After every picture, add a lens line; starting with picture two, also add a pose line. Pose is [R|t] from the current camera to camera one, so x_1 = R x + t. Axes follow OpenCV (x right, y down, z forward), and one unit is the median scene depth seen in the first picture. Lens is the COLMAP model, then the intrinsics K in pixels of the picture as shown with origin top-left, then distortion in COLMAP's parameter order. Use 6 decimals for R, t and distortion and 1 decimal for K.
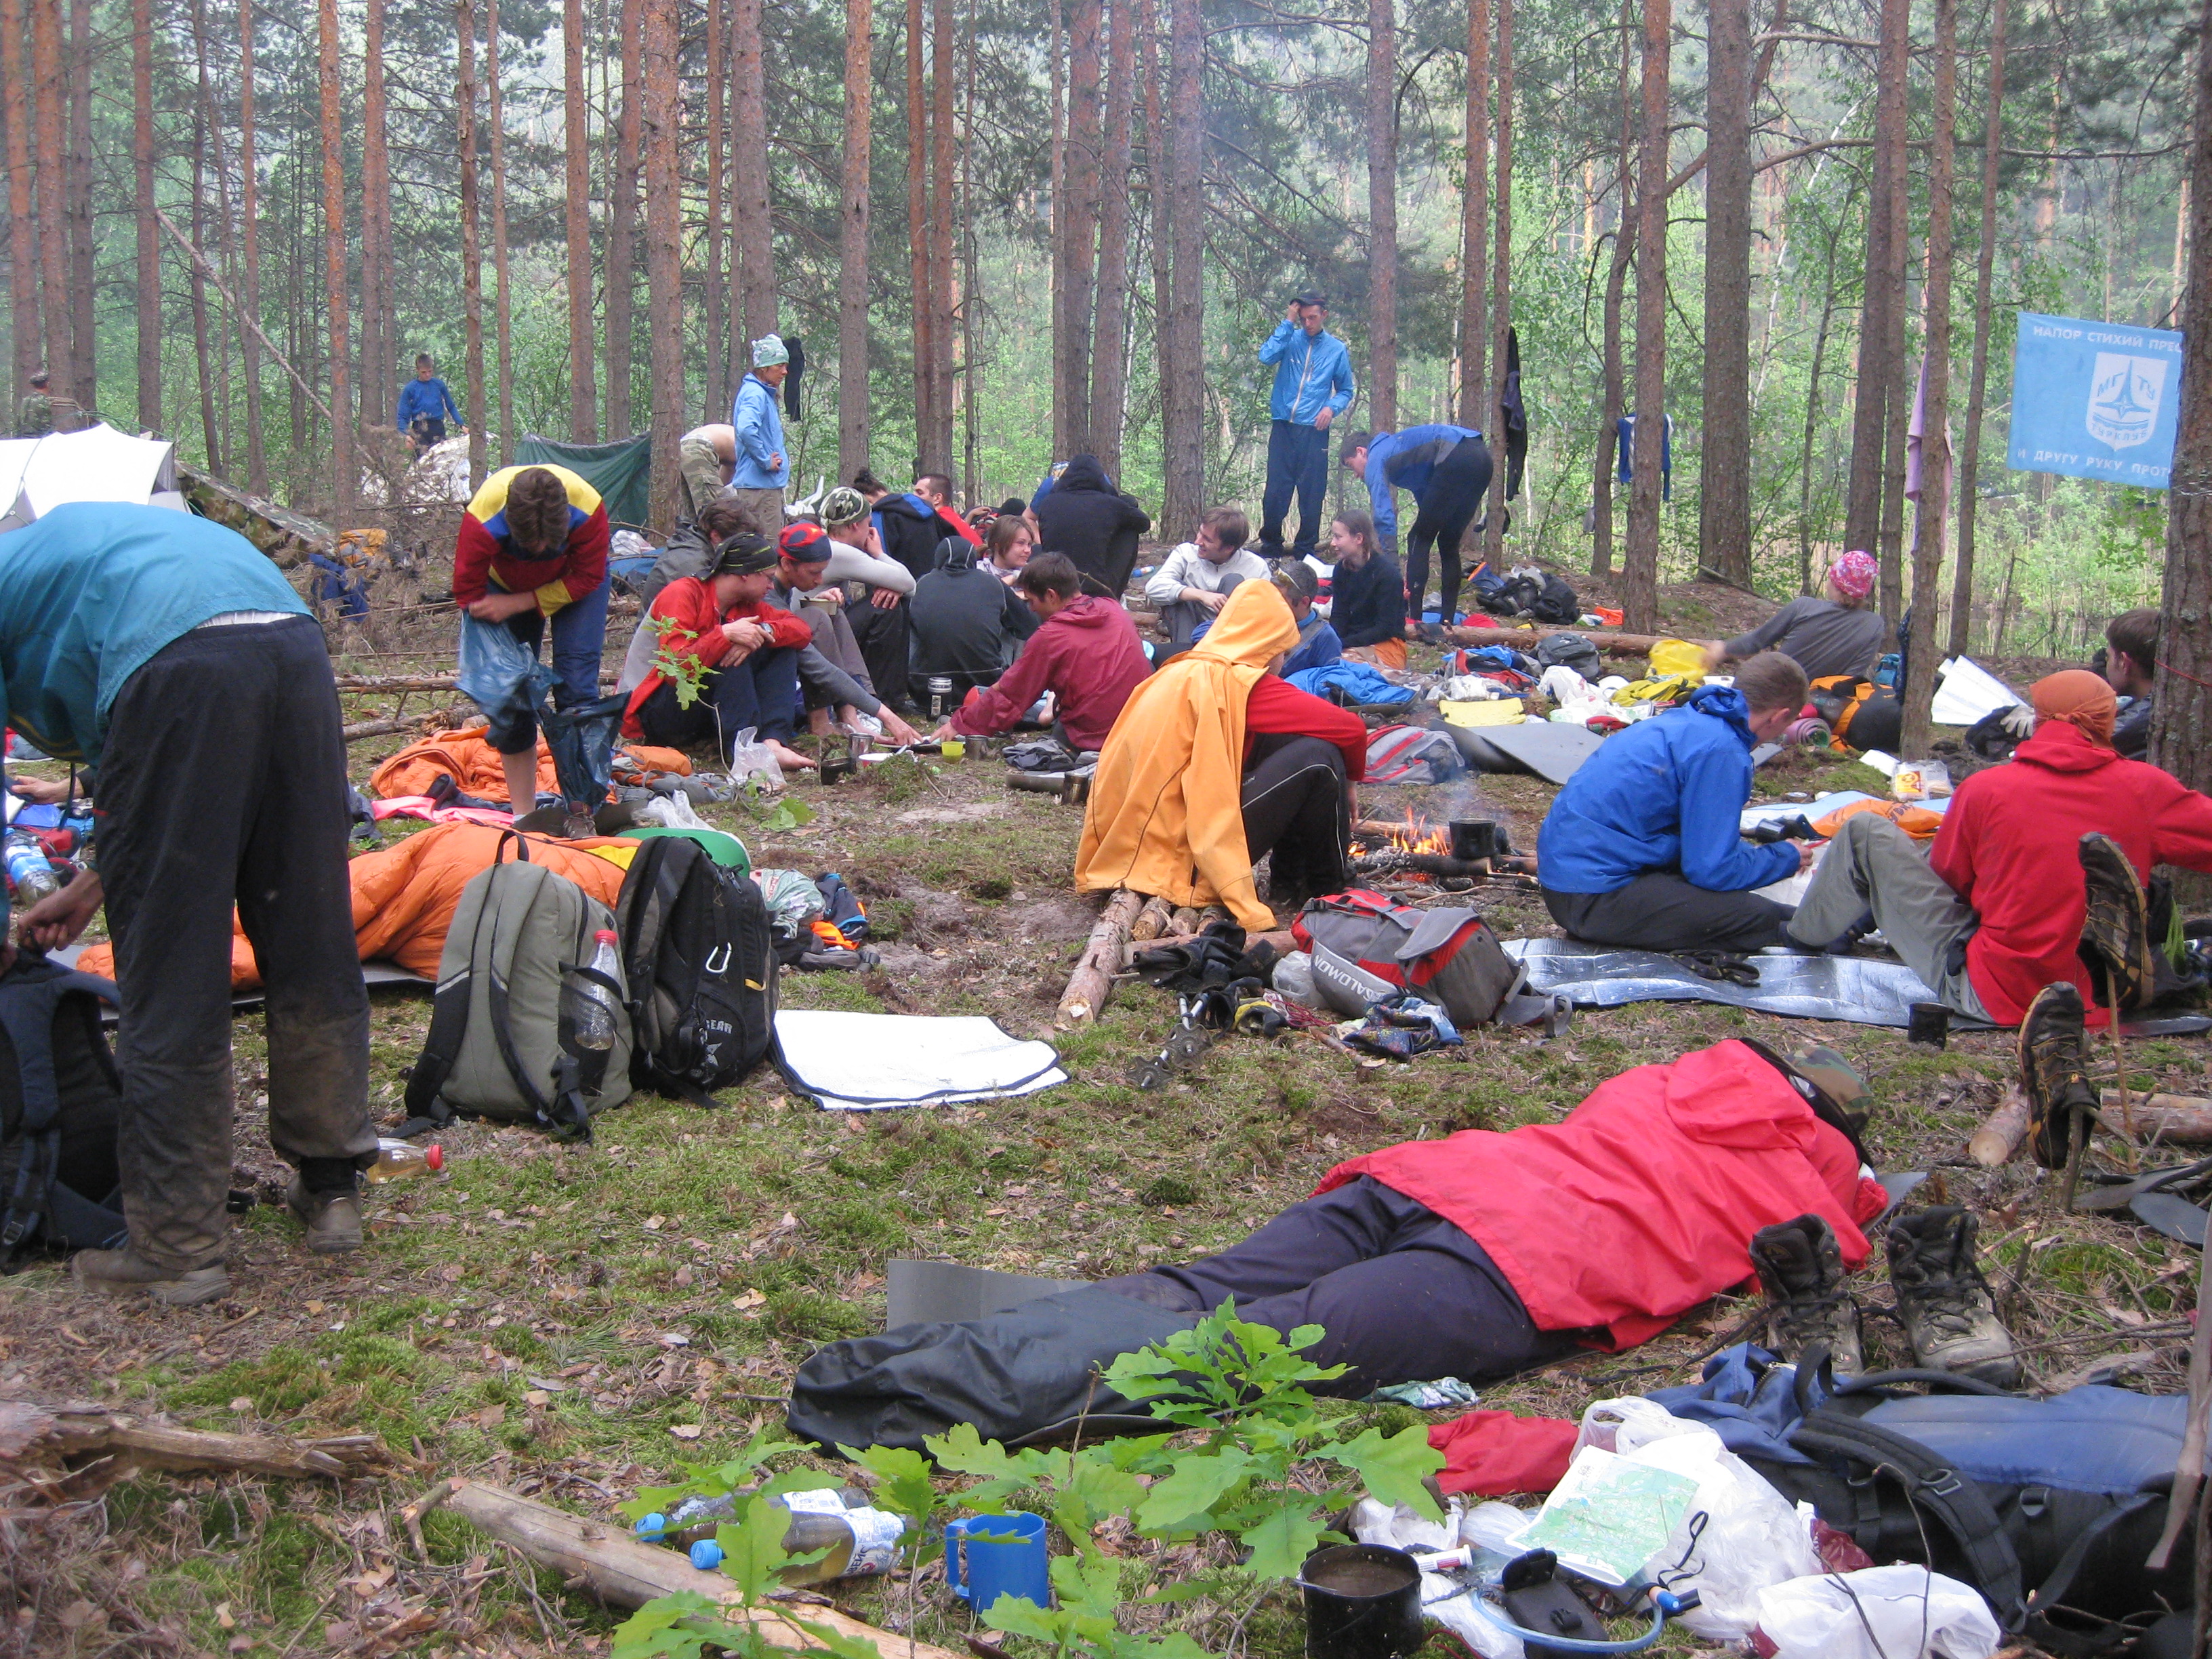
lens RADIAL K [[2464.5, 0, 1113.7], [0, 2464.5, 824.4], [0, 0, 1]] dist [-0.119813, 0.000000]
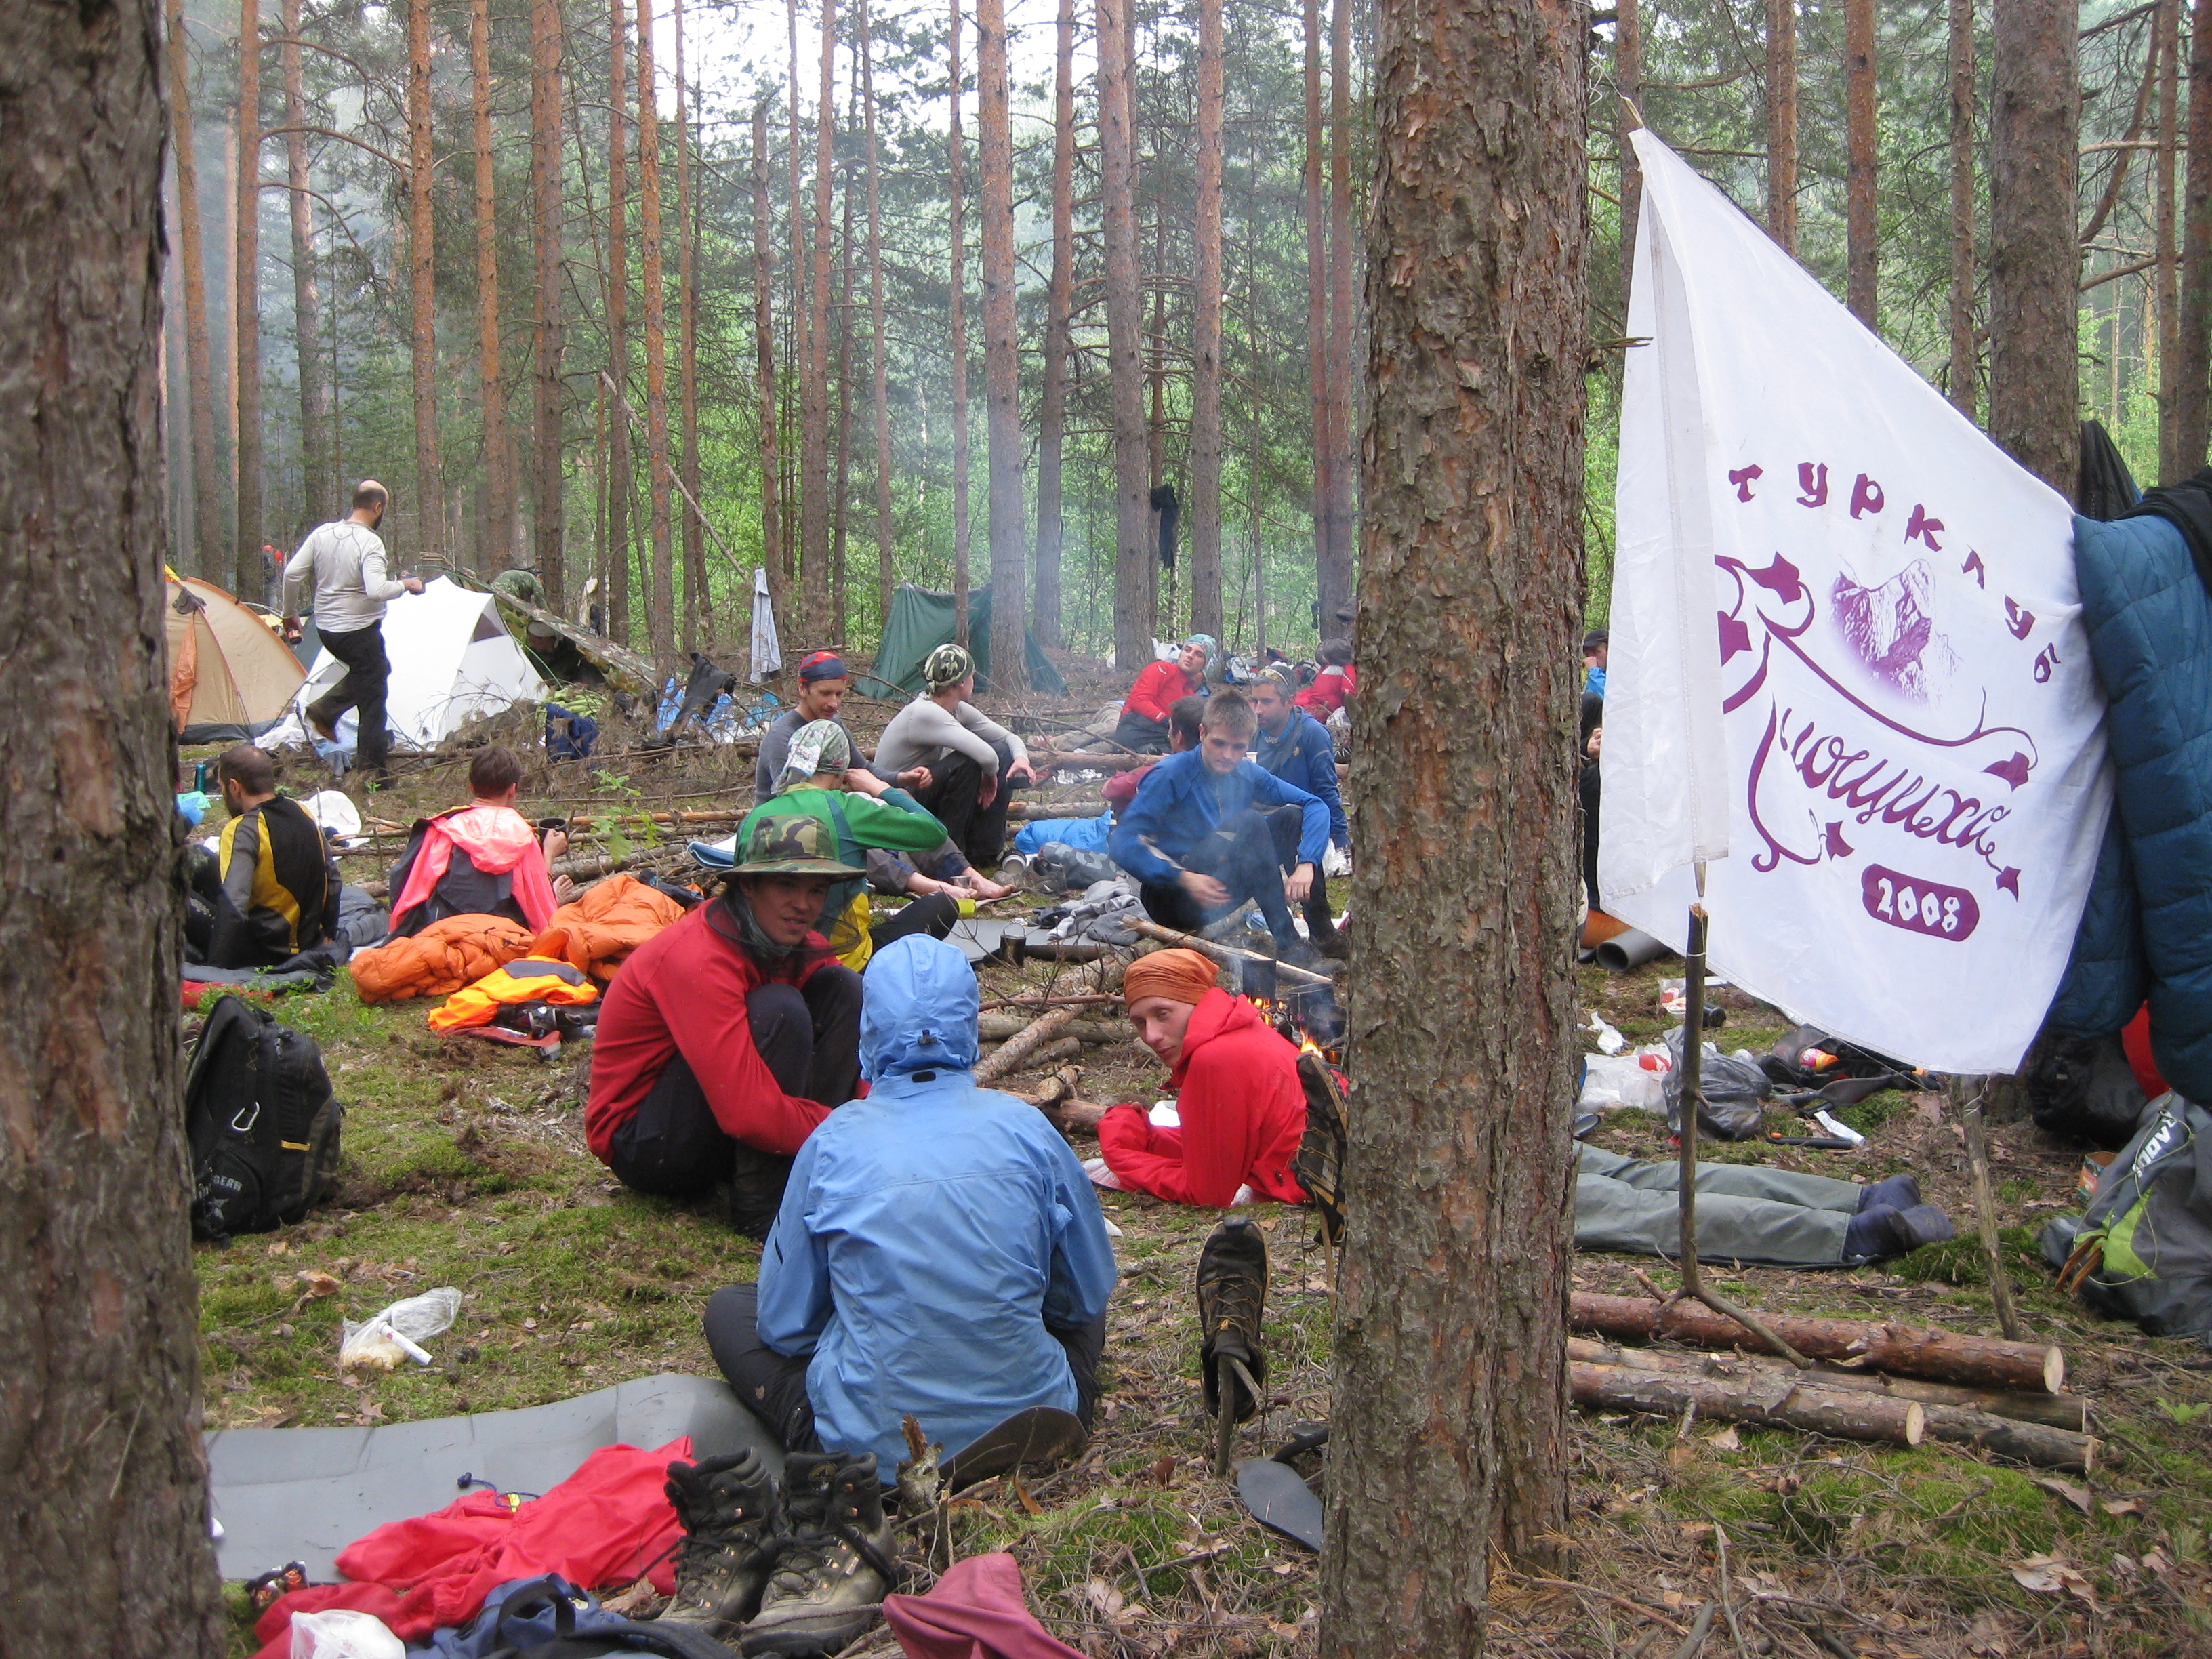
lens RADIAL K [[2464.5, 0, 1102.0], [0, 2464.5, 826.7], [0, 0, 1]] dist [-0.119813, 0.000000]
pose [[0.969838, 0.008259, -0.243611, 0.457603], [-0.020998, 0.998541, -0.049744, -0.027228], [0.242845, 0.053359, 0.968597, 0.068258]]
